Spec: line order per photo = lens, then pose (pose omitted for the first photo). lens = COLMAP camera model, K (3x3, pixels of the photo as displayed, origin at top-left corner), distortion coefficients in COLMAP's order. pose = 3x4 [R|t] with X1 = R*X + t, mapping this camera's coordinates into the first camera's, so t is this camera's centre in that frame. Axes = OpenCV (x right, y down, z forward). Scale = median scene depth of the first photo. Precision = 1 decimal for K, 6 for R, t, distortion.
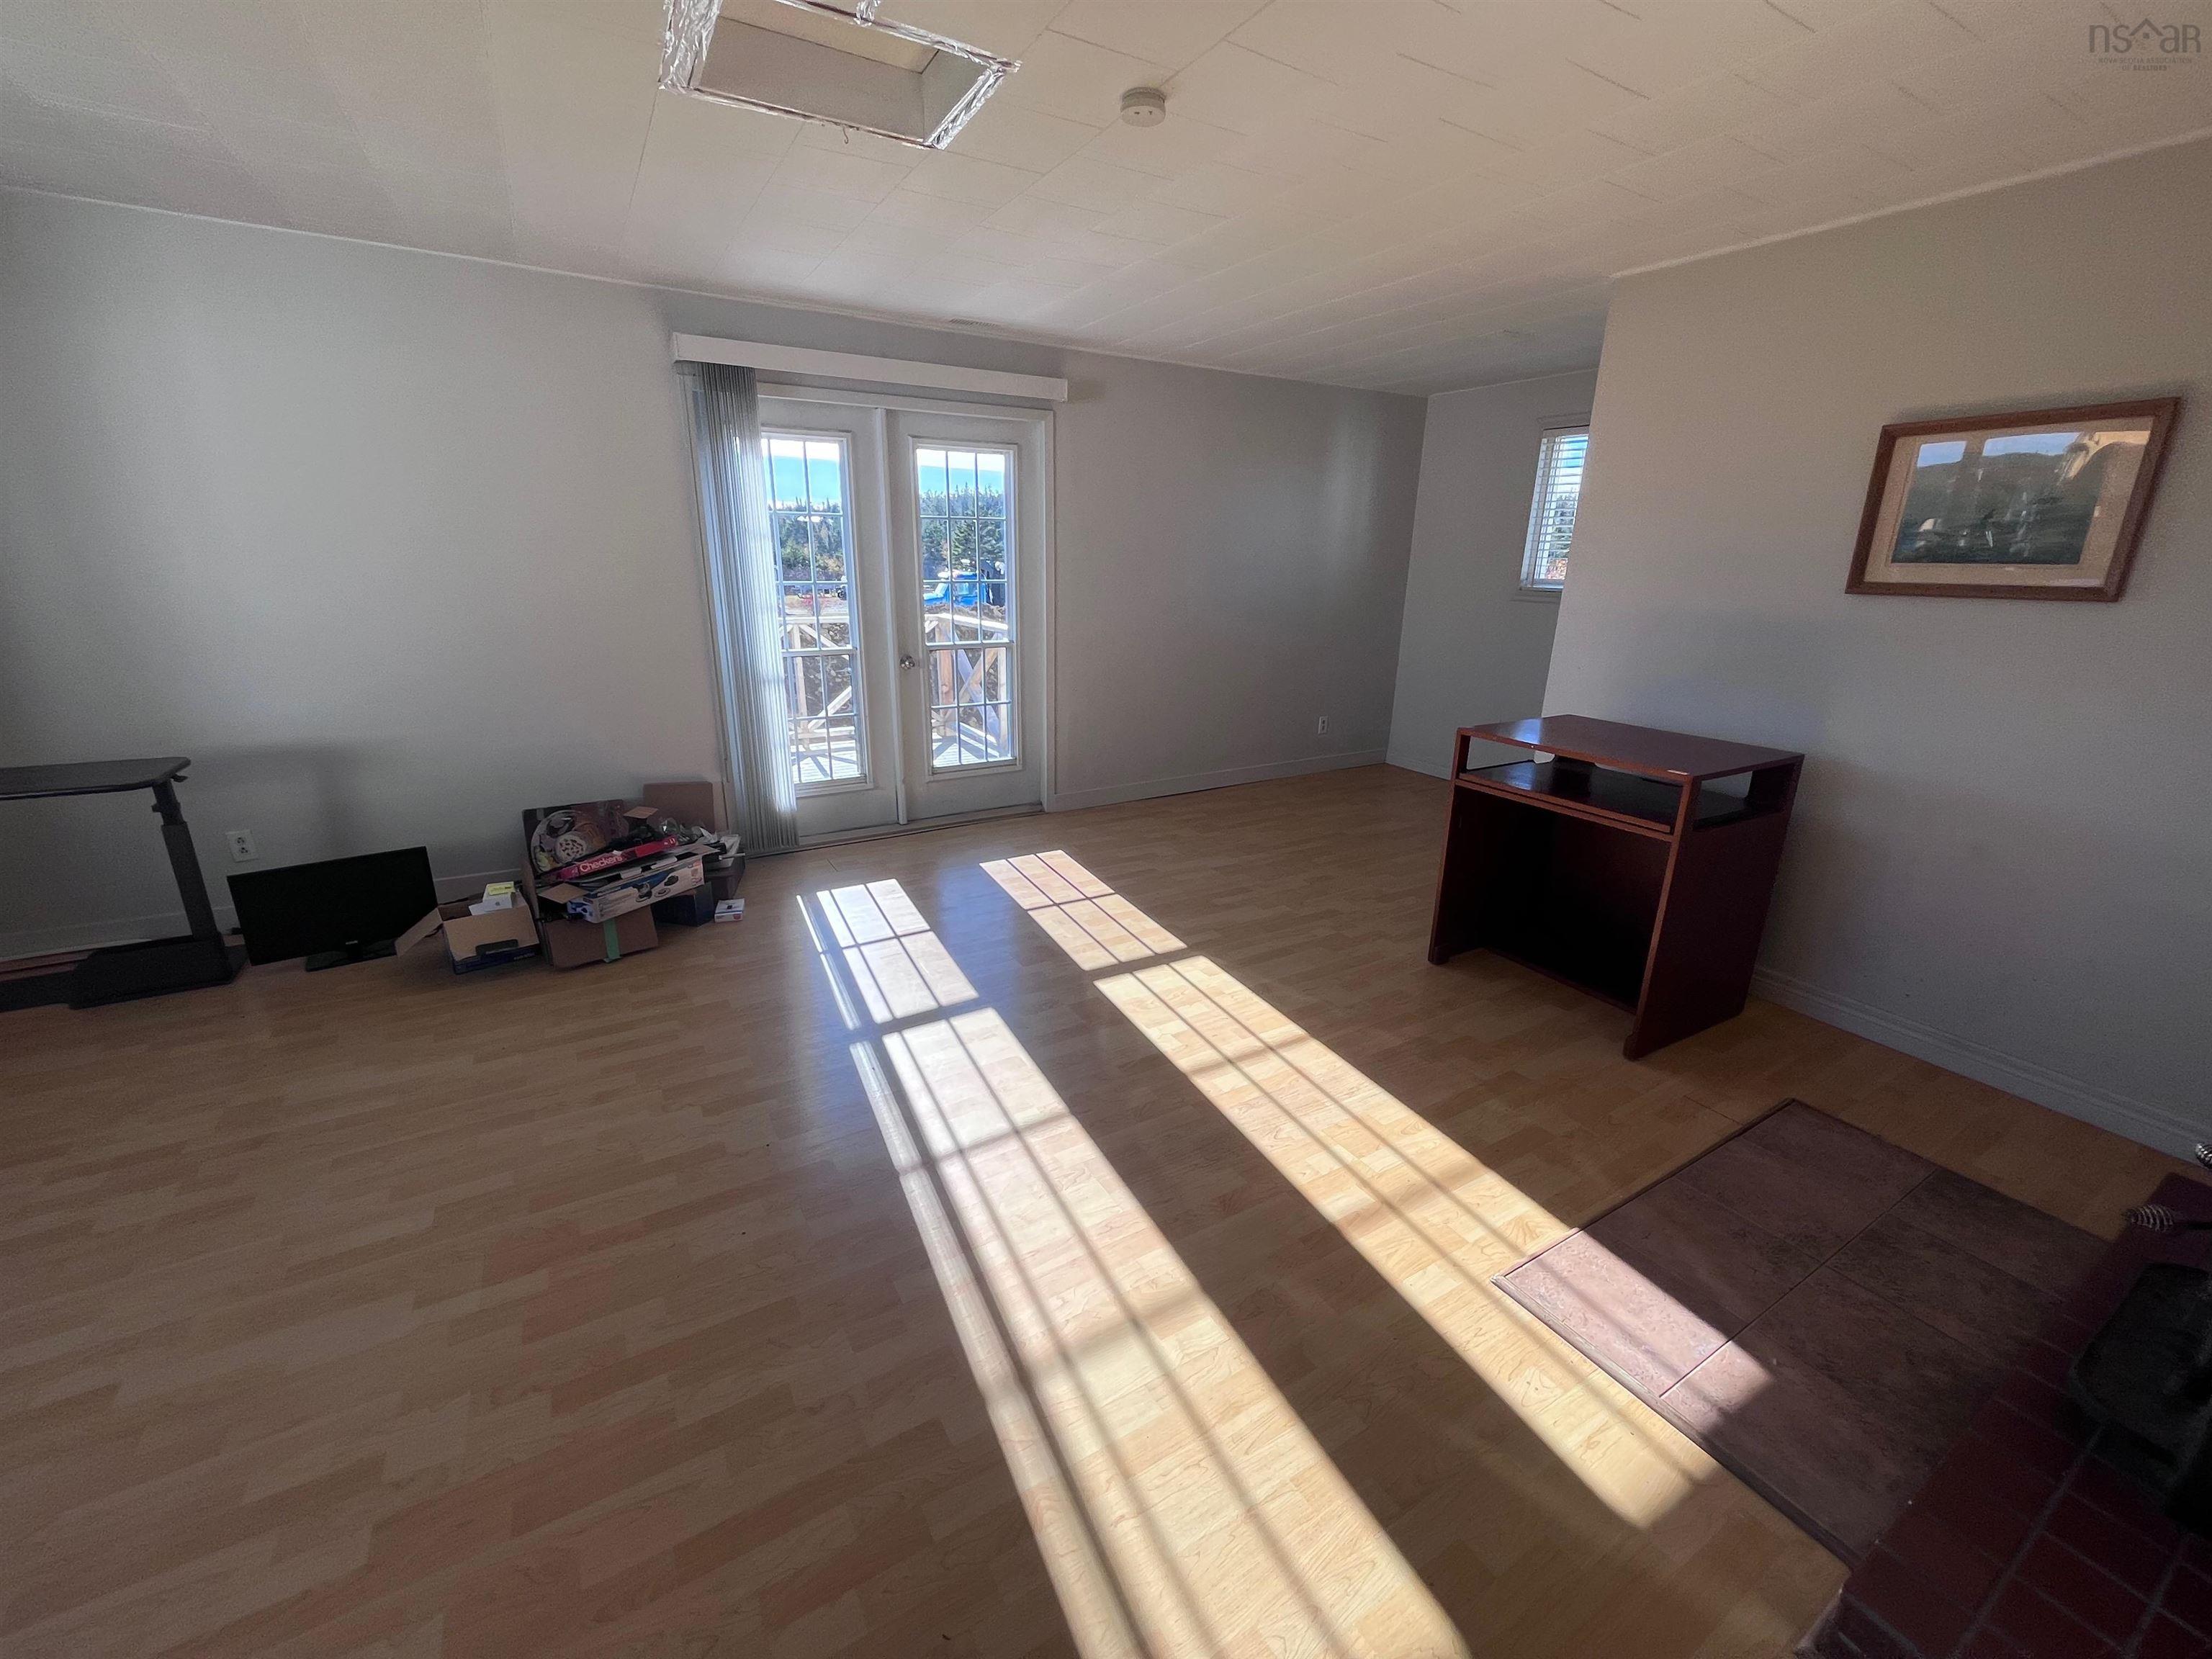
lens RADIAL K [[878.0, 0, 1104.0], [0, 878.0, 820.1], [0, 0, 1]] dist [-0.007829, 0.000208]
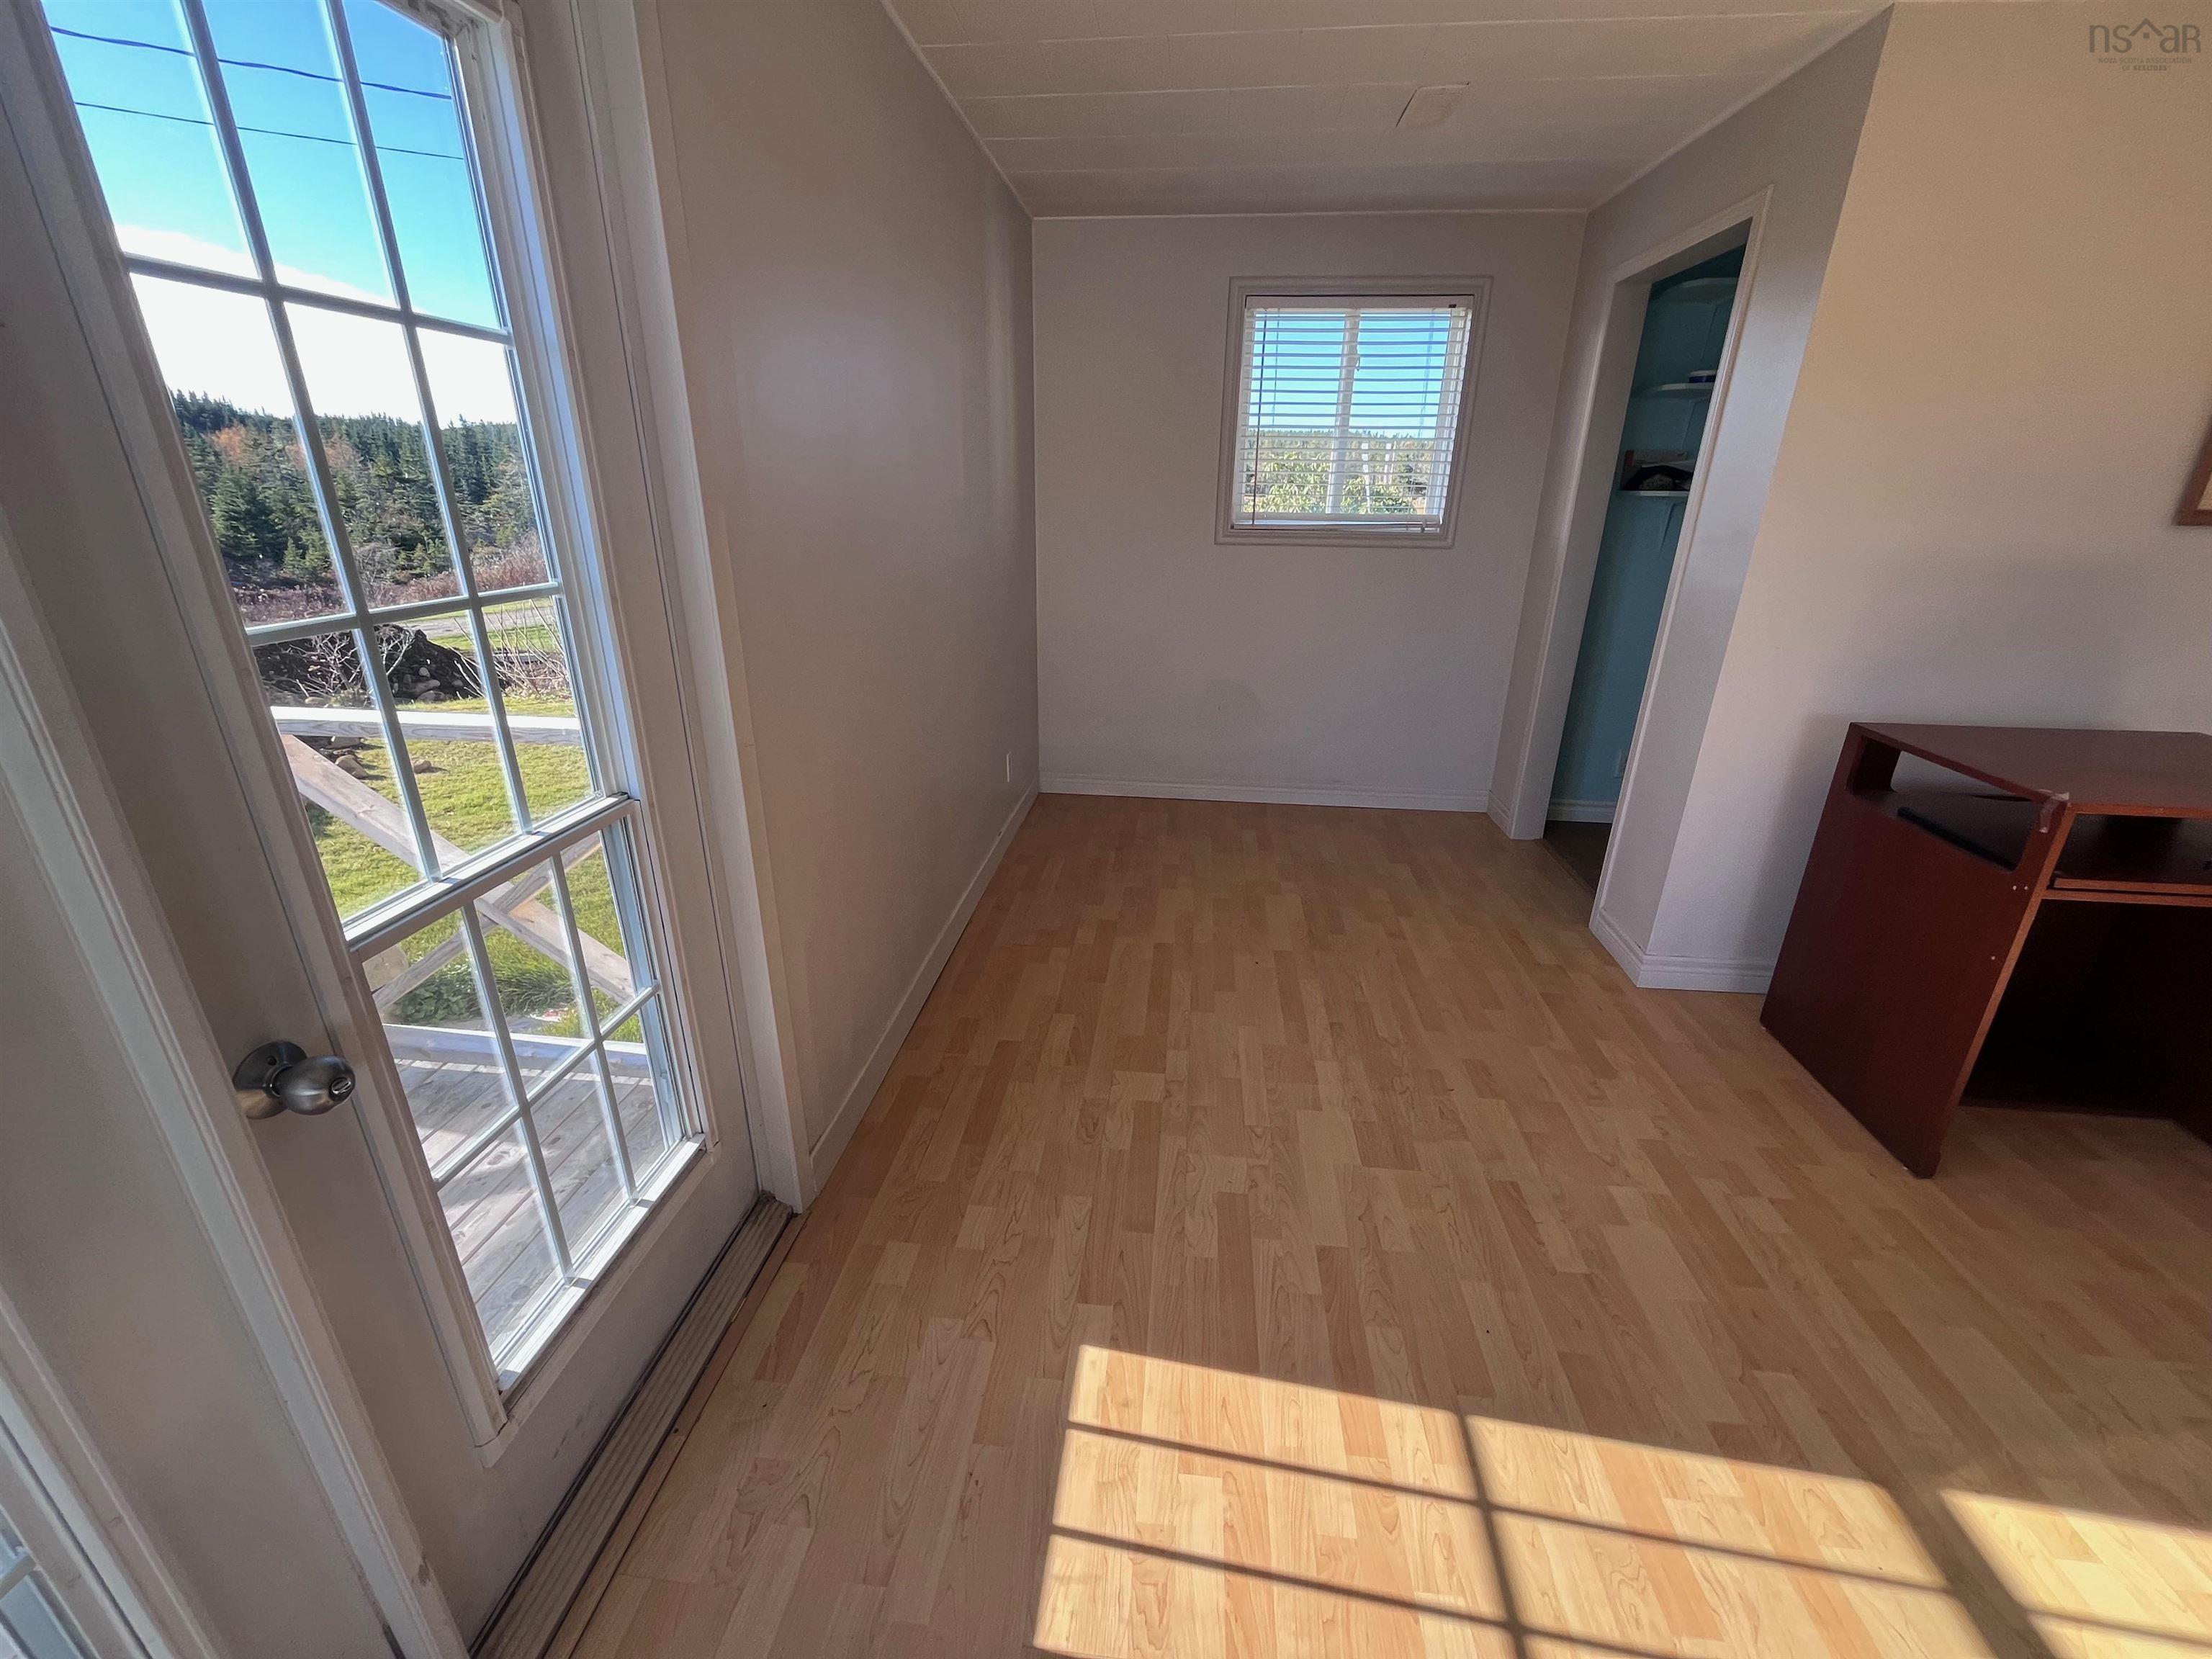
lens RADIAL K [[878.0, 0, 1104.0], [0, 878.0, 820.1], [0, 0, 1]] dist [-0.007829, 0.000208]
pose [[0.591398, -0.285756, 0.754051, -0.263690], [0.230174, 0.956023, 0.181771, -0.241668], [-0.772831, 0.066064, 0.631163, 0.820824]]
